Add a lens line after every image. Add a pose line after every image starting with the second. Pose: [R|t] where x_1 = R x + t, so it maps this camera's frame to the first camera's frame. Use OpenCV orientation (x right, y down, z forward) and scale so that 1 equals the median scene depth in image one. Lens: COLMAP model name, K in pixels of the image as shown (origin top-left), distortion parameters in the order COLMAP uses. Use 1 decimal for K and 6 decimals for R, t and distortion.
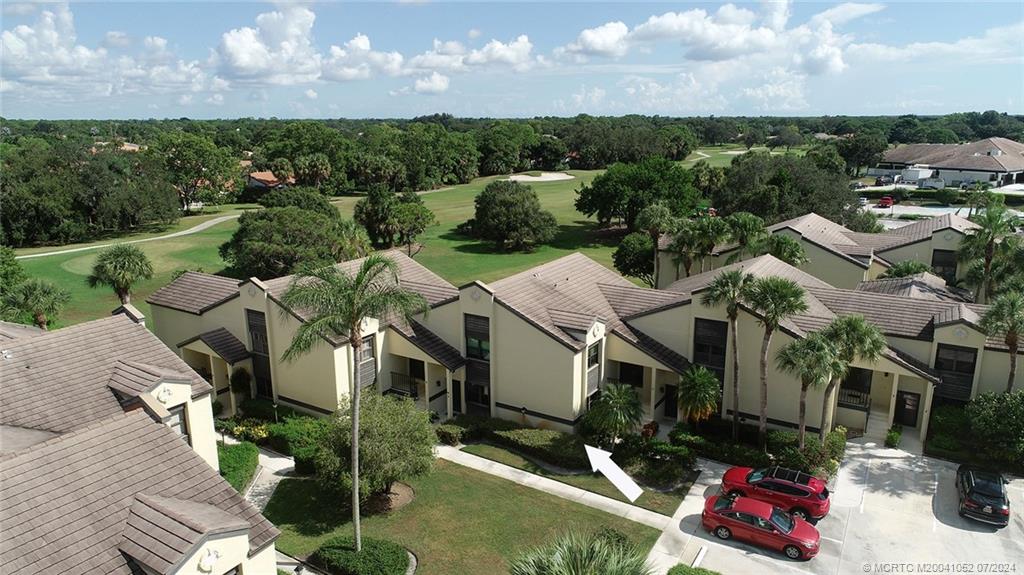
lens RADIAL K [[683.1, 0, 512.0], [0, 683.1, 287.5], [0, 0, 1]] dist [-0.004203, -0.003200]
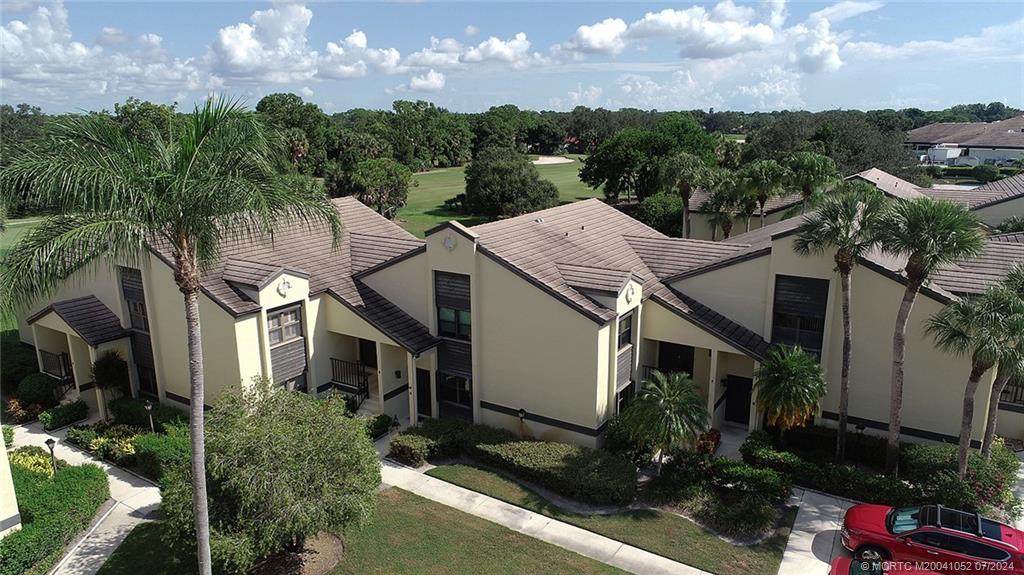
lens RADIAL K [[683.1, 0, 512.0], [0, 683.1, 287.5], [0, 0, 1]] dist [-0.004203, -0.003200]
pose [[0.999987, -0.001005, 0.005079, 0.004360], [0.000991, 0.999996, 0.002718, 0.053000], [-0.005081, -0.002713, 0.999983, 0.320502]]
